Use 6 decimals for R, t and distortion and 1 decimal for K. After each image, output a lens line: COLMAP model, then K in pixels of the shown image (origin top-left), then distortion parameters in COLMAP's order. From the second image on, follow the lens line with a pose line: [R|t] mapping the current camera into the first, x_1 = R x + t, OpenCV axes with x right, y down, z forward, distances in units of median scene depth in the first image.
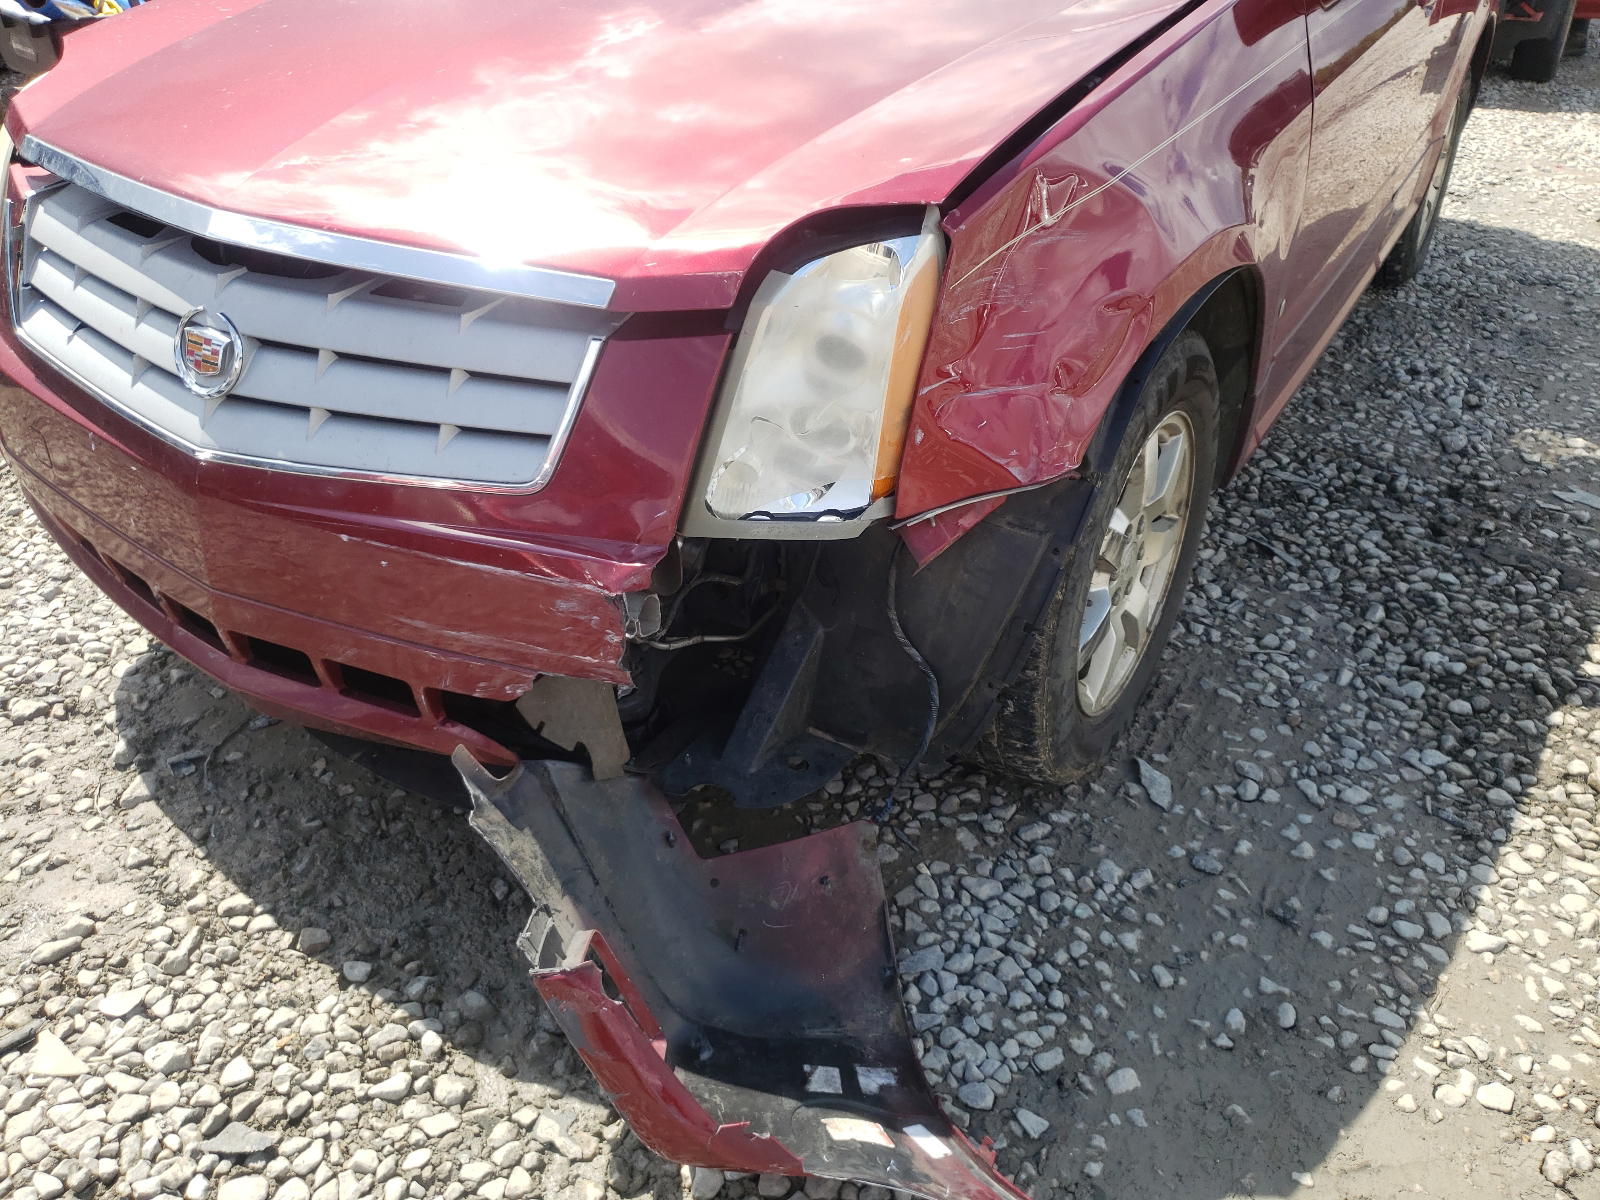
lens RADIAL K [[1313.0, 0, 806.2], [0, 1313.0, 568.4], [0, 0, 1]] dist [-0.010037, 0.063087]
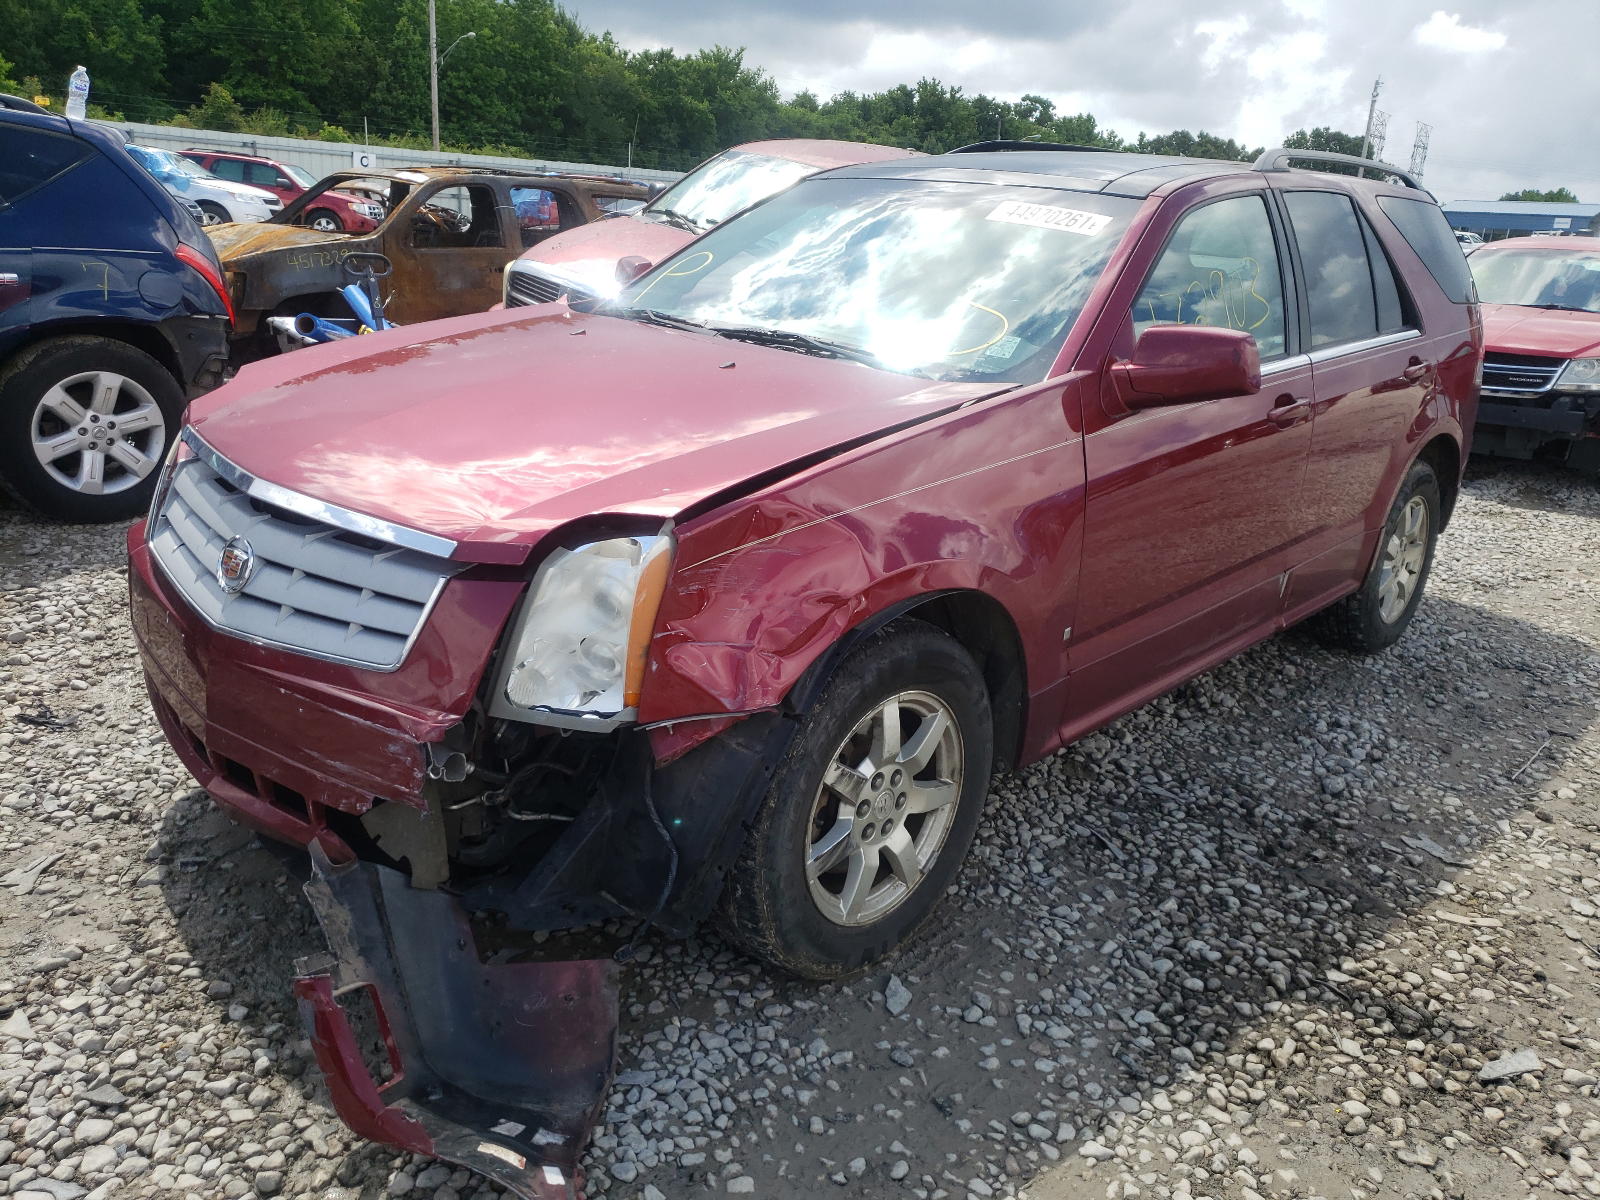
lens RADIAL K [[1313.0, 0, 806.2], [0, 1313.0, 568.4], [0, 0, 1]] dist [-0.010037, 0.063087]
pose [[0.978201, 0.105005, -0.179155, 0.421926], [-0.145048, 0.962887, -0.227615, 0.083320], [0.148605, 0.248640, 0.957128, -0.331383]]
